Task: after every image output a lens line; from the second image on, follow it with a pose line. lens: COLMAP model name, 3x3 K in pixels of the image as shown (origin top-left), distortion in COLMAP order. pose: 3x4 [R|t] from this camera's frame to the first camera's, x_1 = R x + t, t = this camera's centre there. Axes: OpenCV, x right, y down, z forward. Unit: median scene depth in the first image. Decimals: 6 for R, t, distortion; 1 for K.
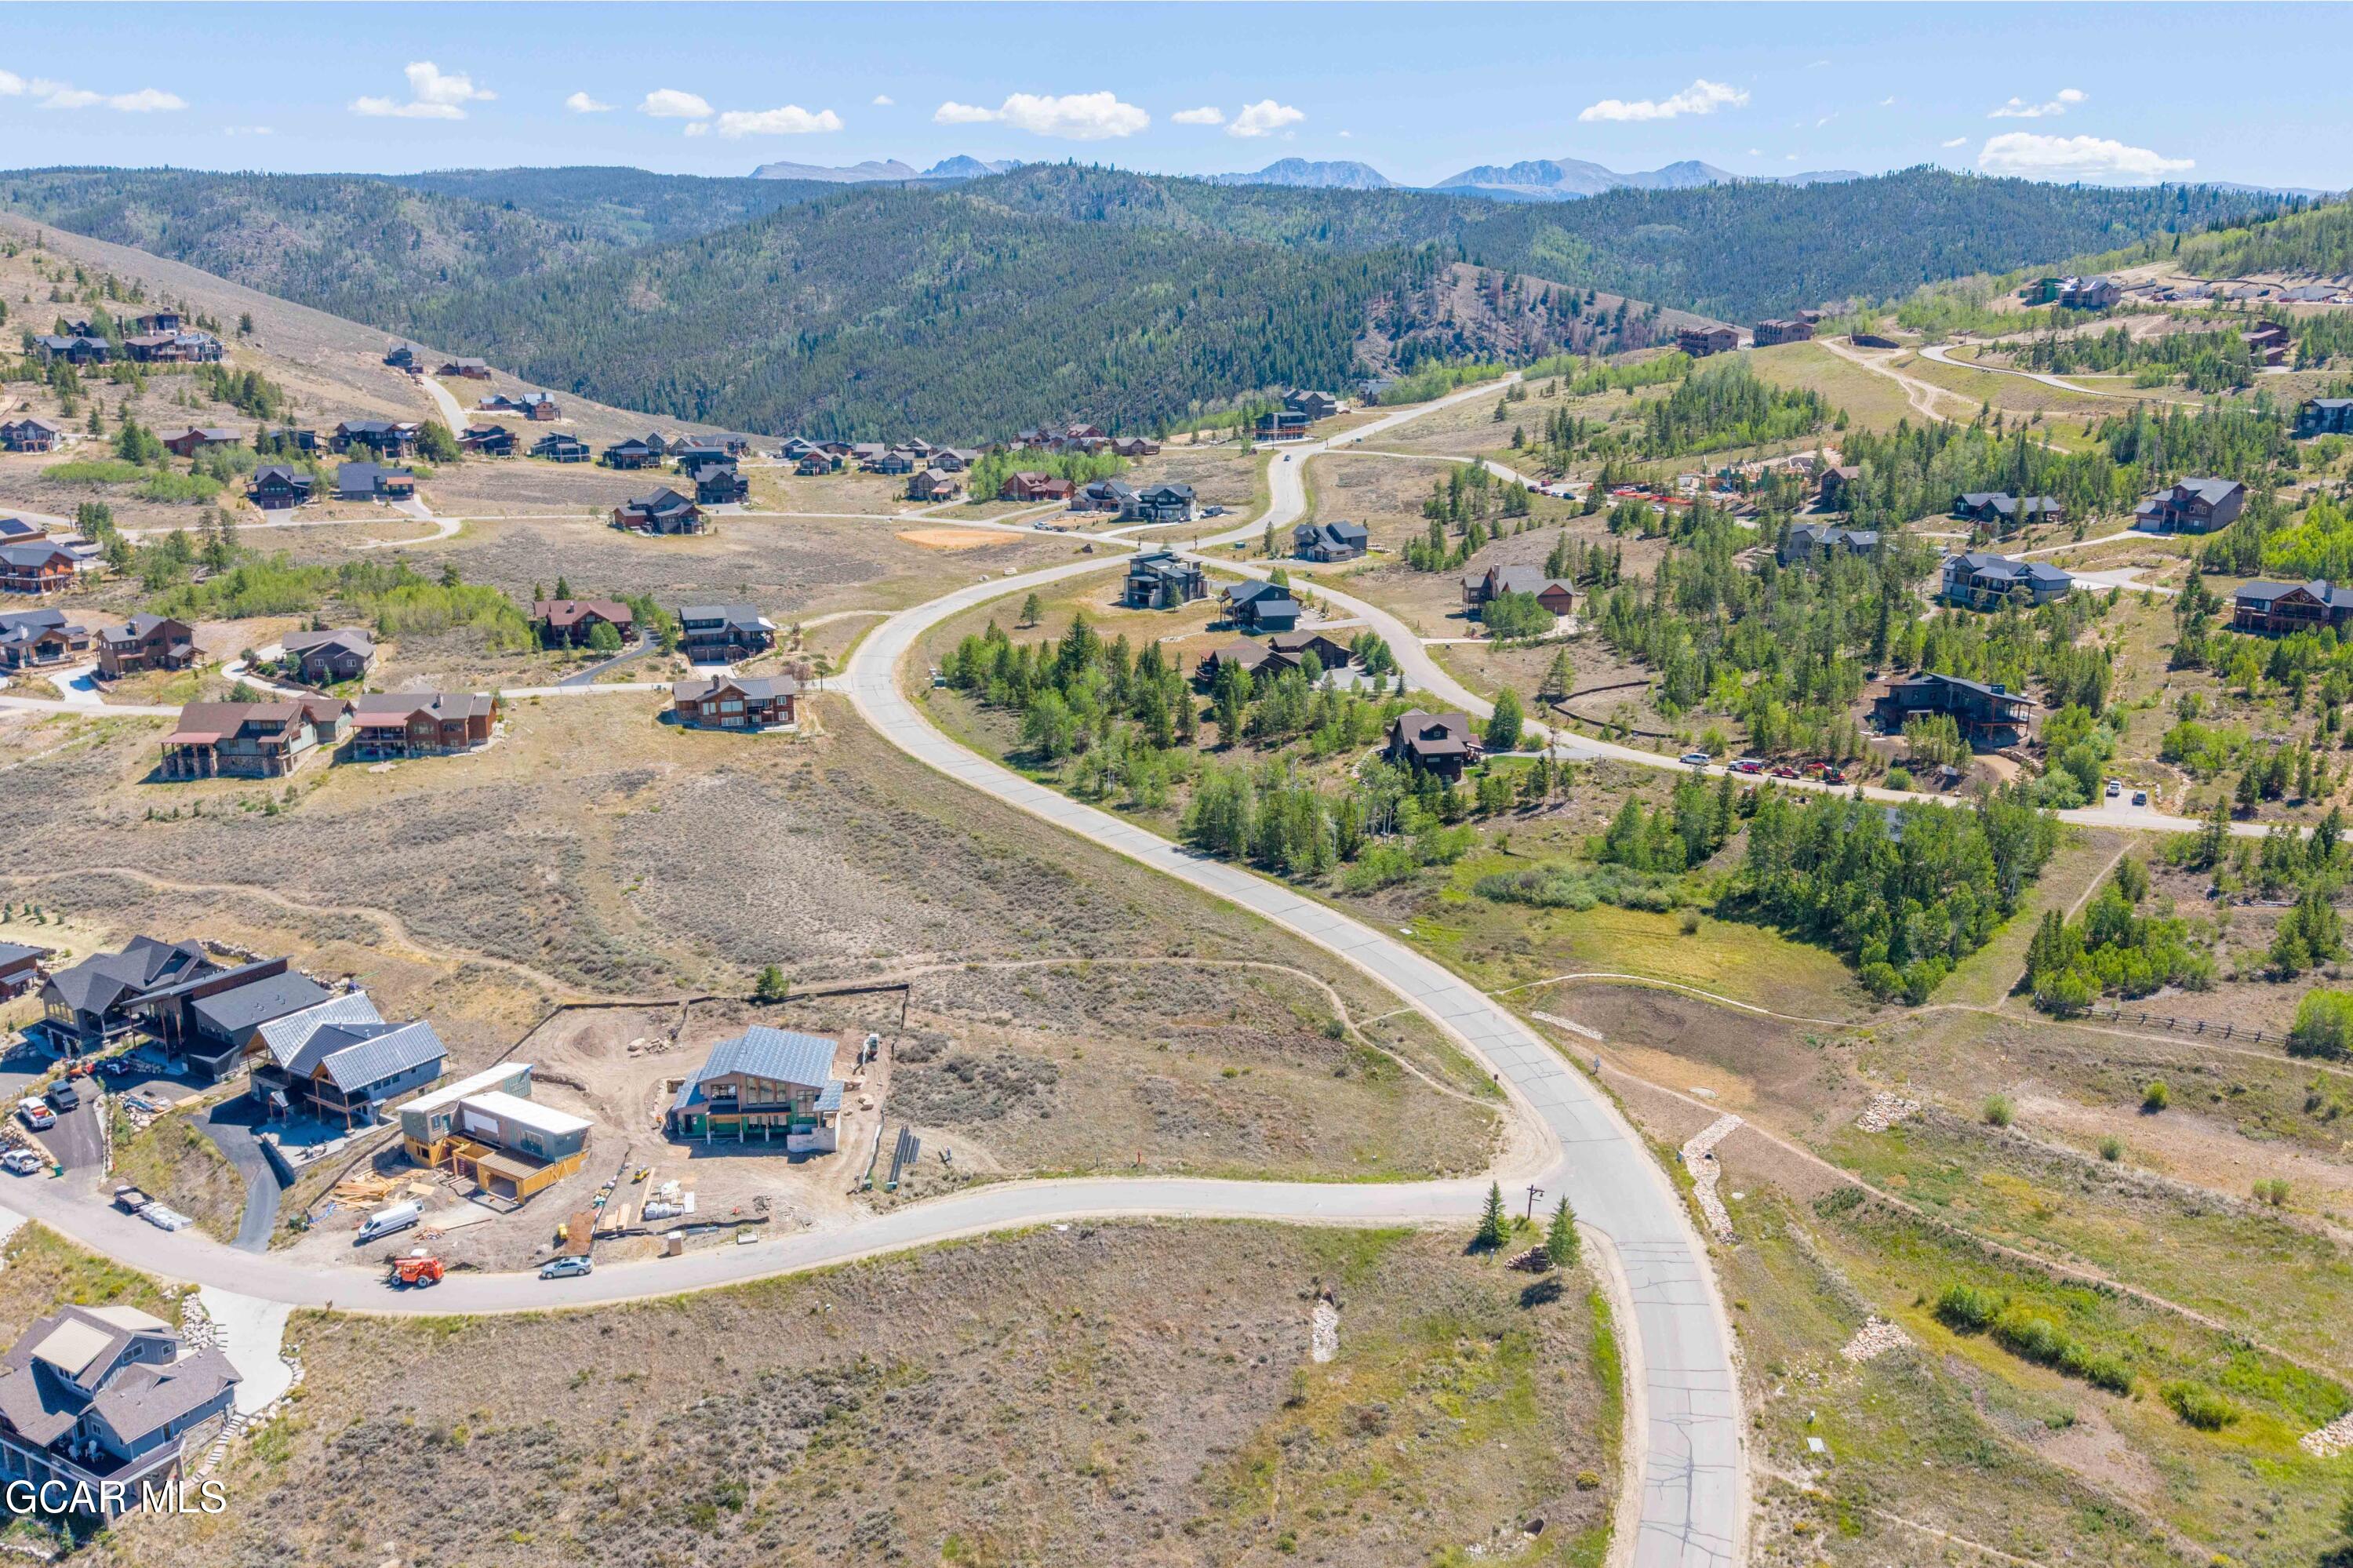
lens RADIAL K [[1848.5, 0, 1208.8], [0, 1848.5, 776.8], [0, 0, 1]] dist [0.128493, -0.275662]
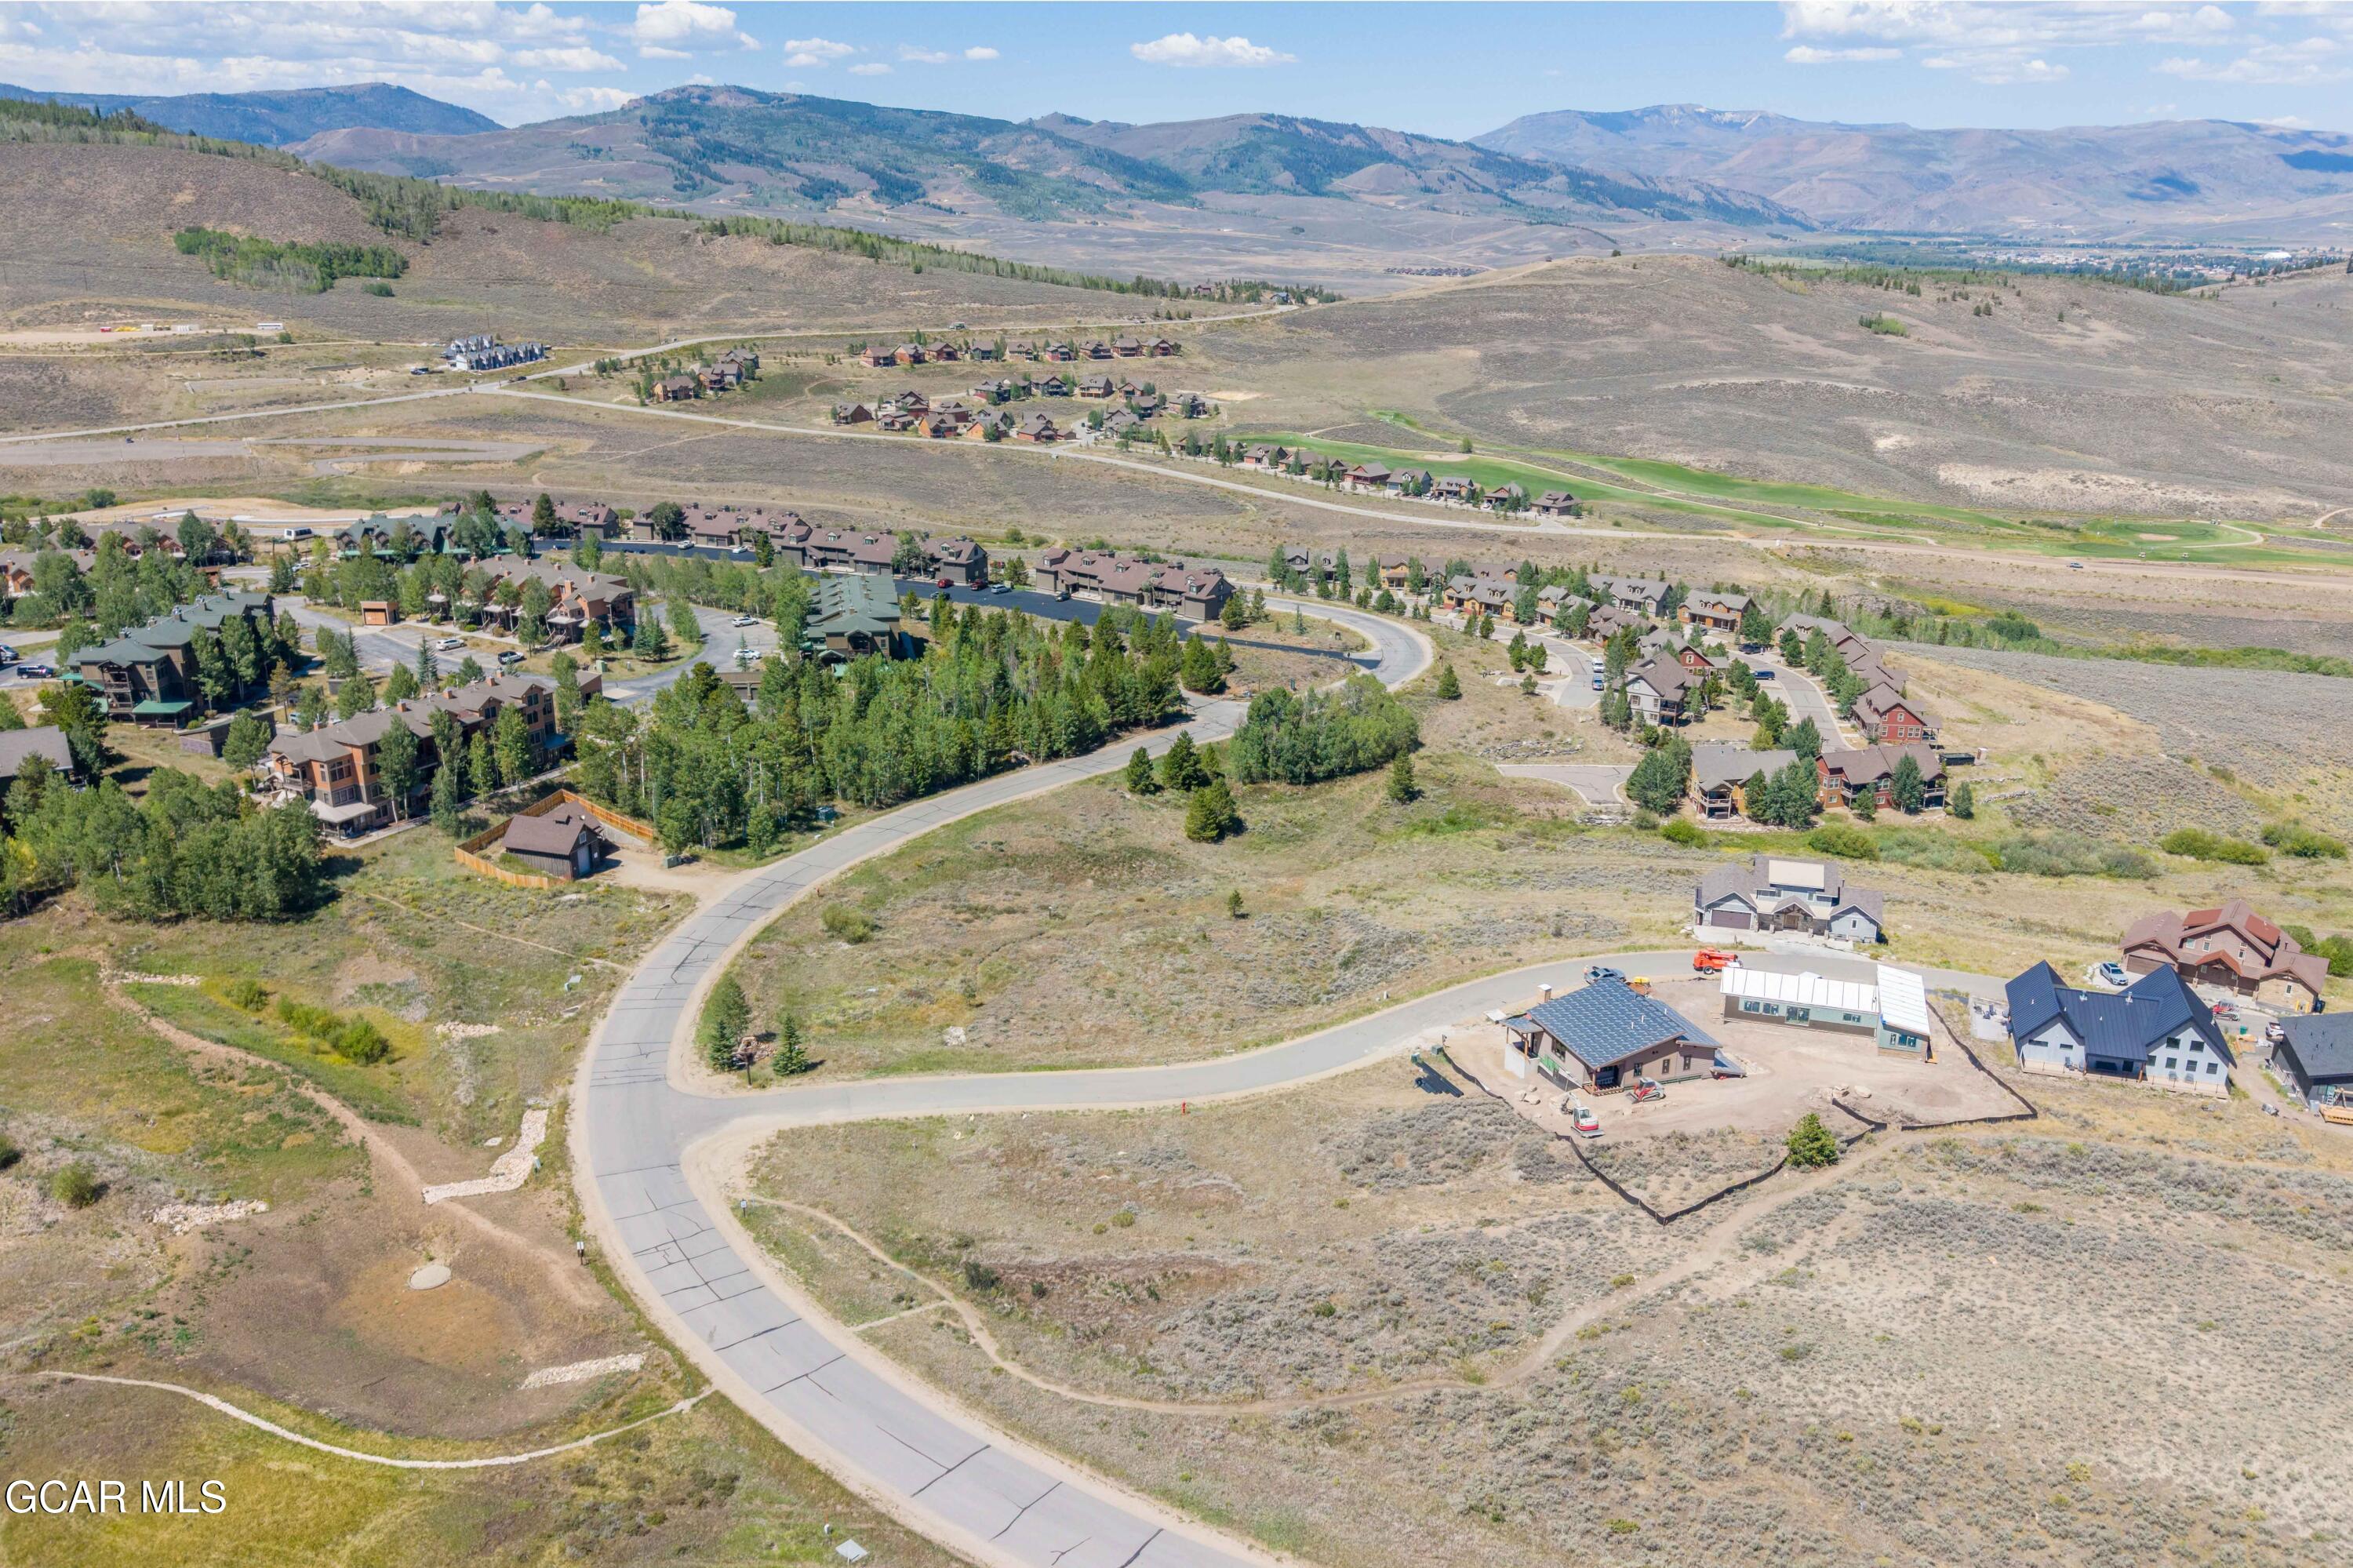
lens RADIAL K [[1848.5, 0, 1208.8], [0, 1848.5, 776.8], [0, 0, 1]] dist [0.128493, -0.275662]
pose [[-0.968504, 0.061444, -0.241296, 0.111819], [-0.077544, 0.846454, 0.526785, -0.286093], [0.236614, 0.528904, -0.815030, 1.191530]]
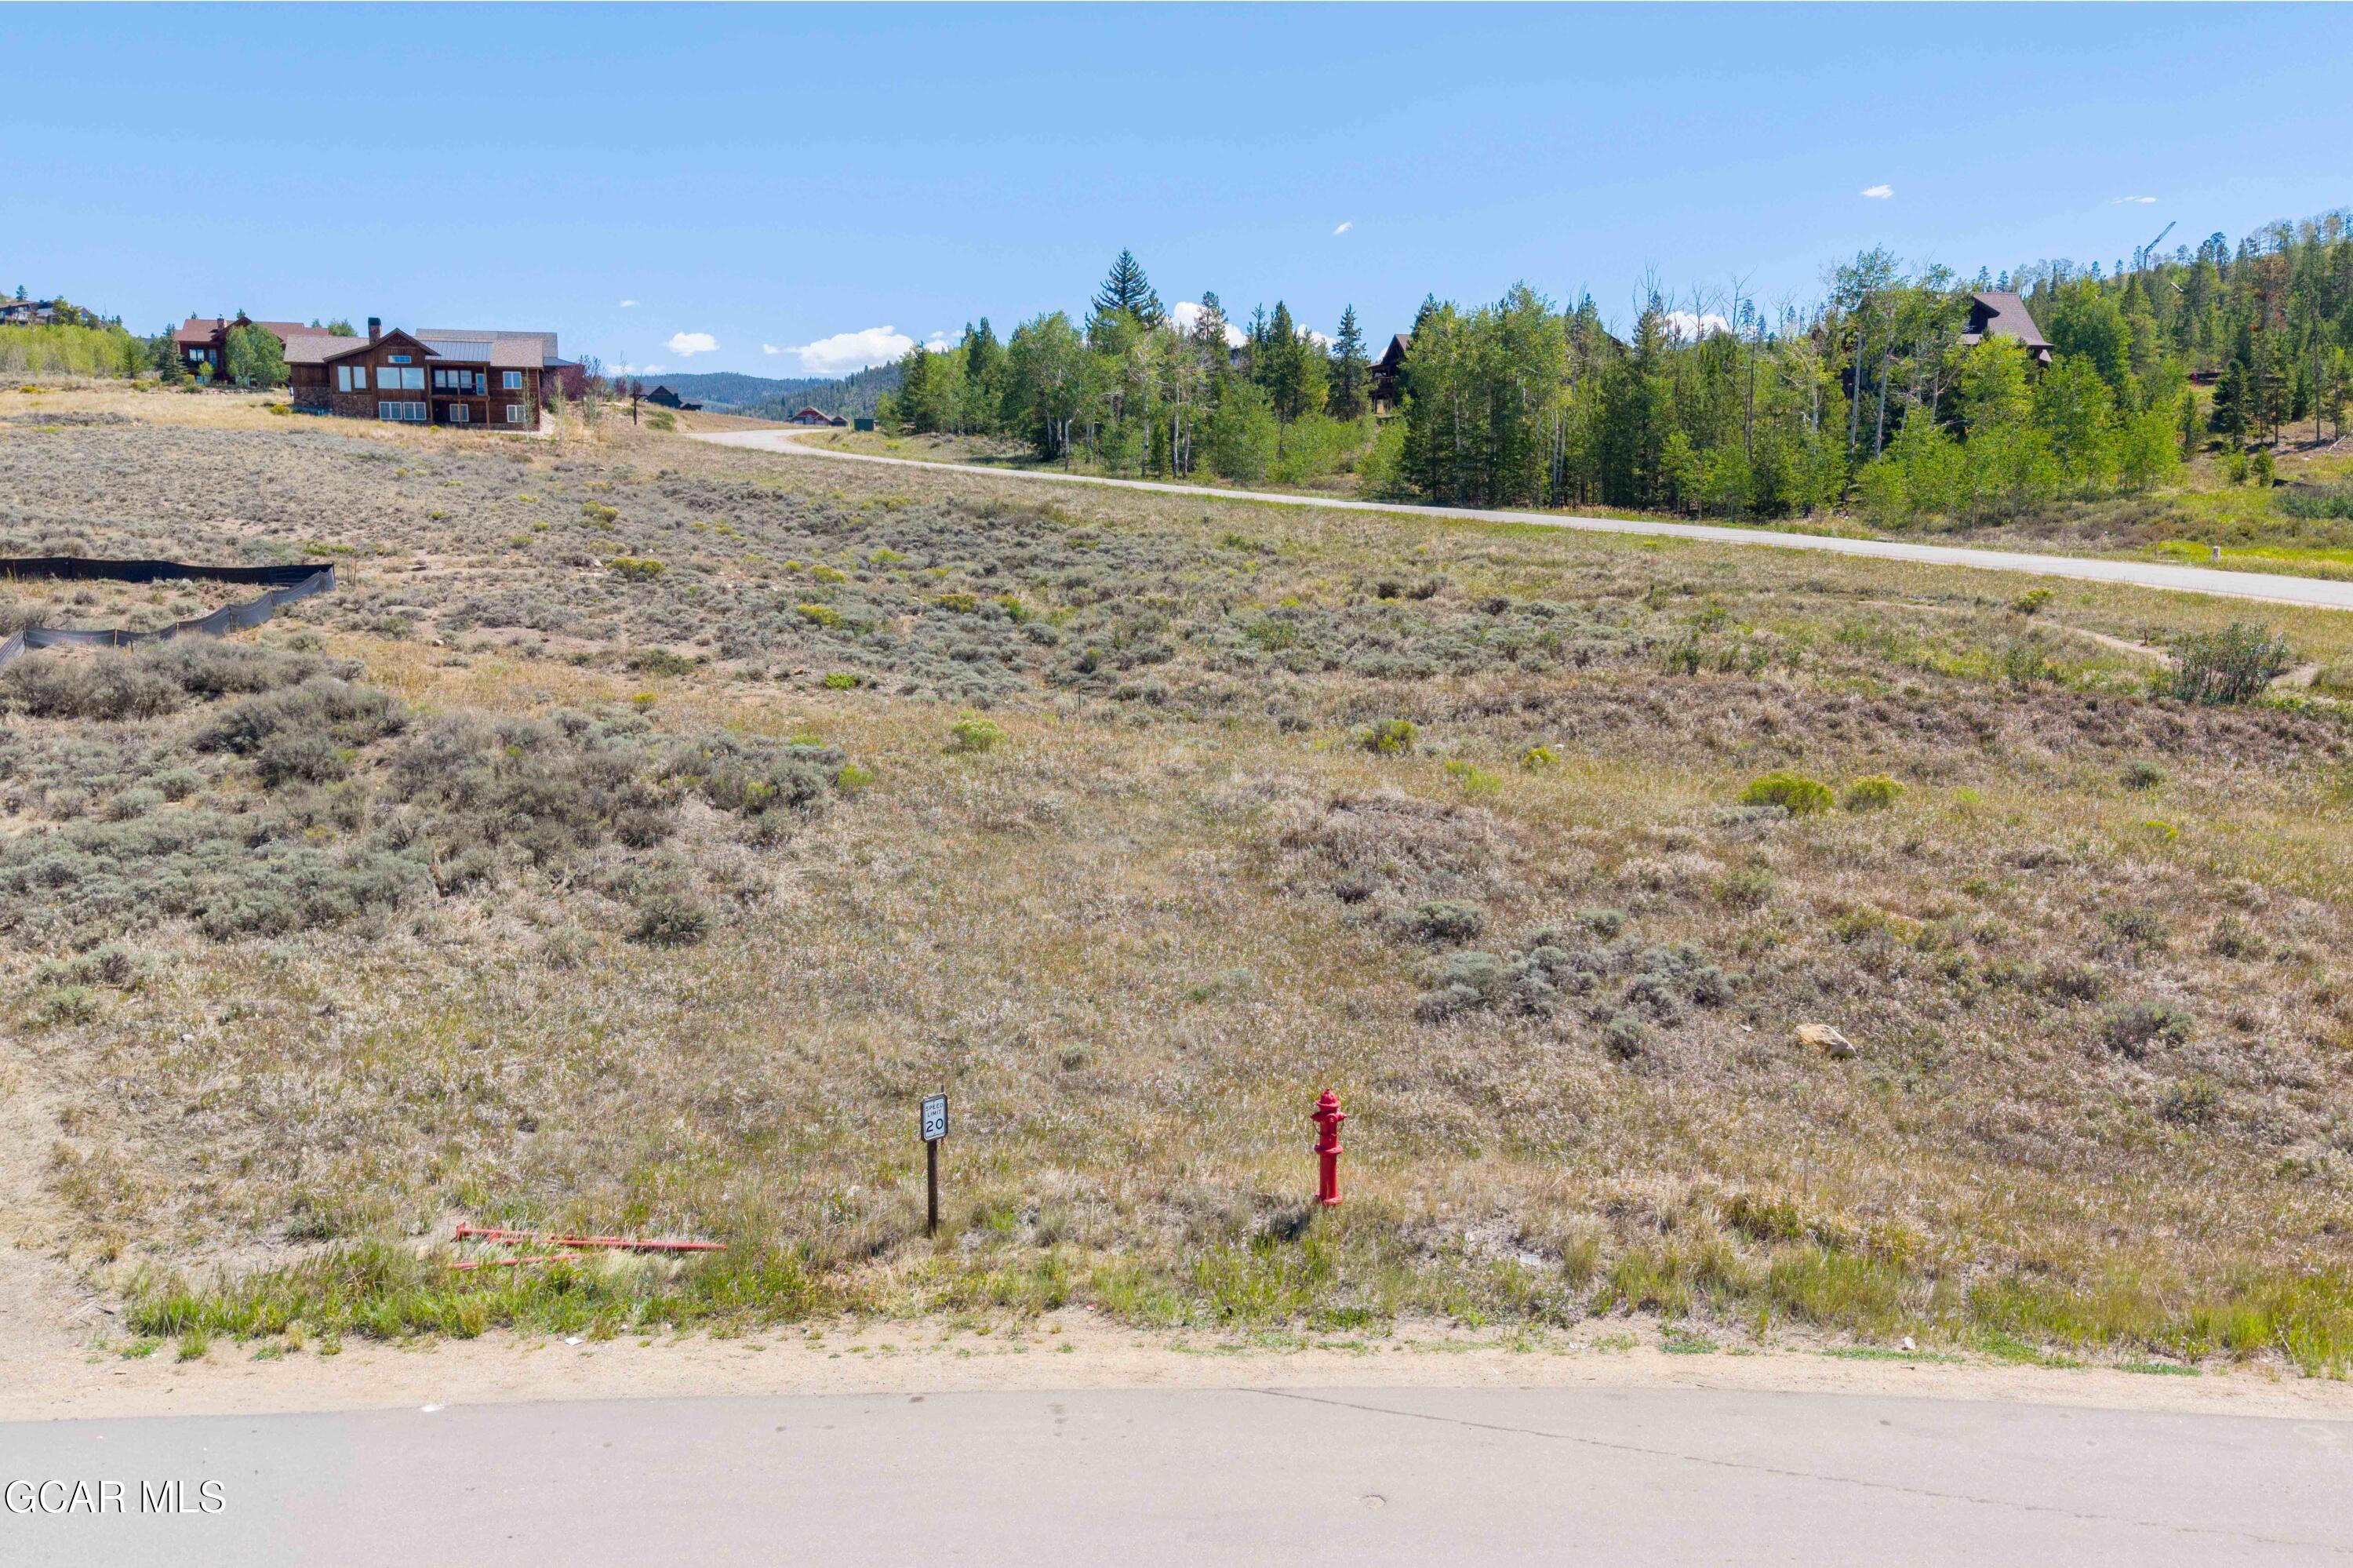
lens RADIAL K [[1860.1, 0, 1203.9], [0, 1860.1, 792.9], [0, 0, 1]] dist [0.013124, -0.005917]
pose [[0.998629, 0.000247, -0.052350, -0.028416], [-0.005953, 0.994039, -0.108867, 0.142810], [0.052011, 0.109029, 0.992677, 0.649498]]
